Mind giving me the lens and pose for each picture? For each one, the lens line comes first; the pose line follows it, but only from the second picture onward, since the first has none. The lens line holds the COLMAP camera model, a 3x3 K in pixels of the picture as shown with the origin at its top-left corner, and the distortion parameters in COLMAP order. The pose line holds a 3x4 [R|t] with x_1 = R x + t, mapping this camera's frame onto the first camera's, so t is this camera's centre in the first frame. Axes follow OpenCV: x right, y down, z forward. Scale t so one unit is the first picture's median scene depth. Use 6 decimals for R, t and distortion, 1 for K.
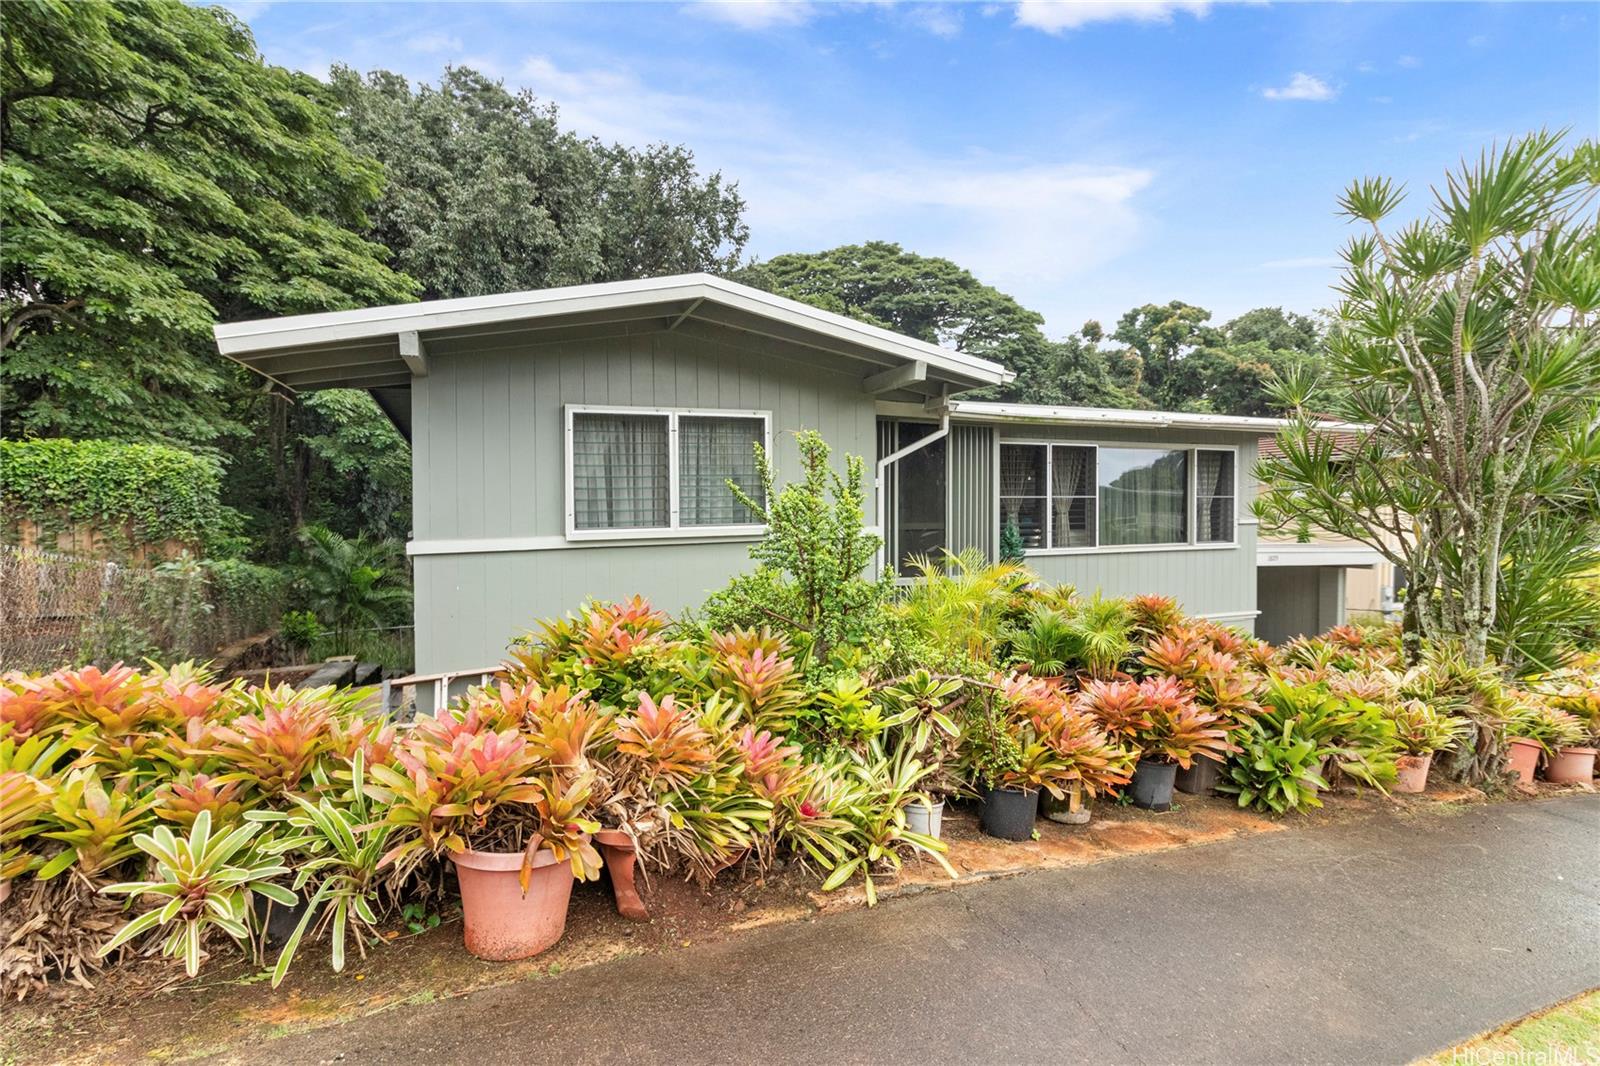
lens RADIAL K [[760.3, 0, 800.0], [0, 760.3, 533.0], [0, 0, 1]] dist [0.009881, 0.000385]
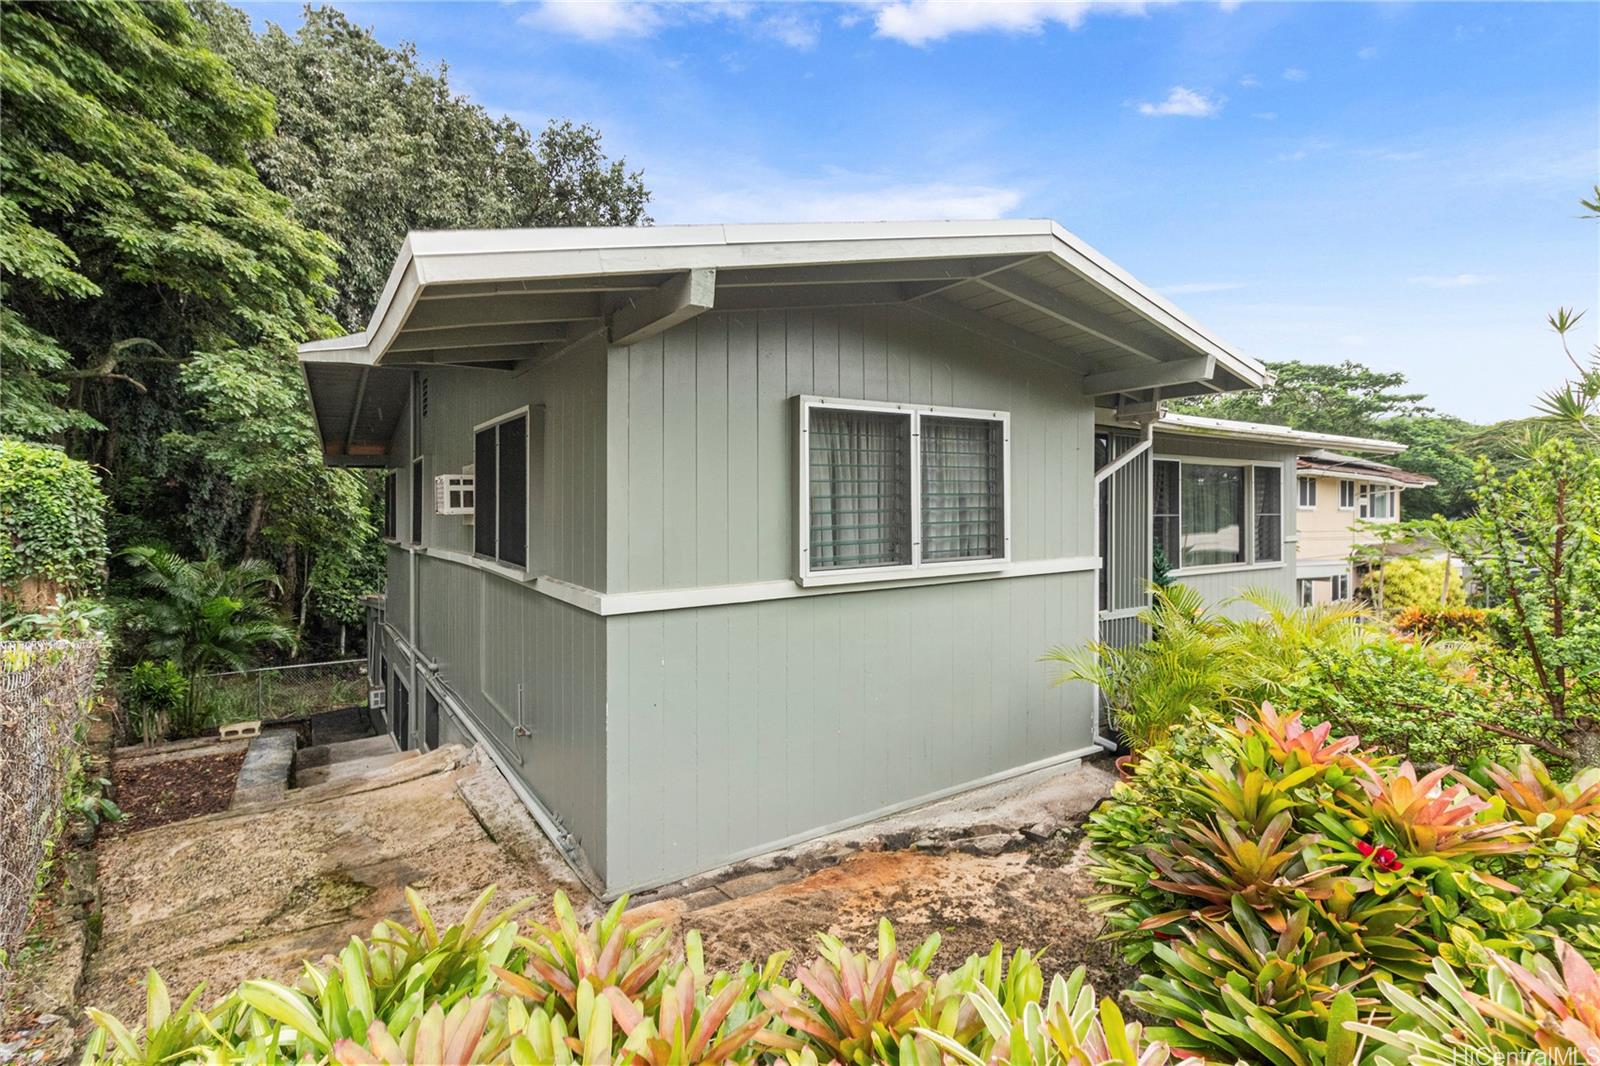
lens RADIAL K [[778.8, 0, 823.7], [0, 778.8, 524.1], [0, 0, 1]] dist [0.005169, 0.000327]
pose [[0.980761, -0.000904, 0.195211, -0.187799], [0.005891, 0.999671, -0.024968, -0.013155], [-0.195124, 0.025638, 0.980443, 0.124694]]
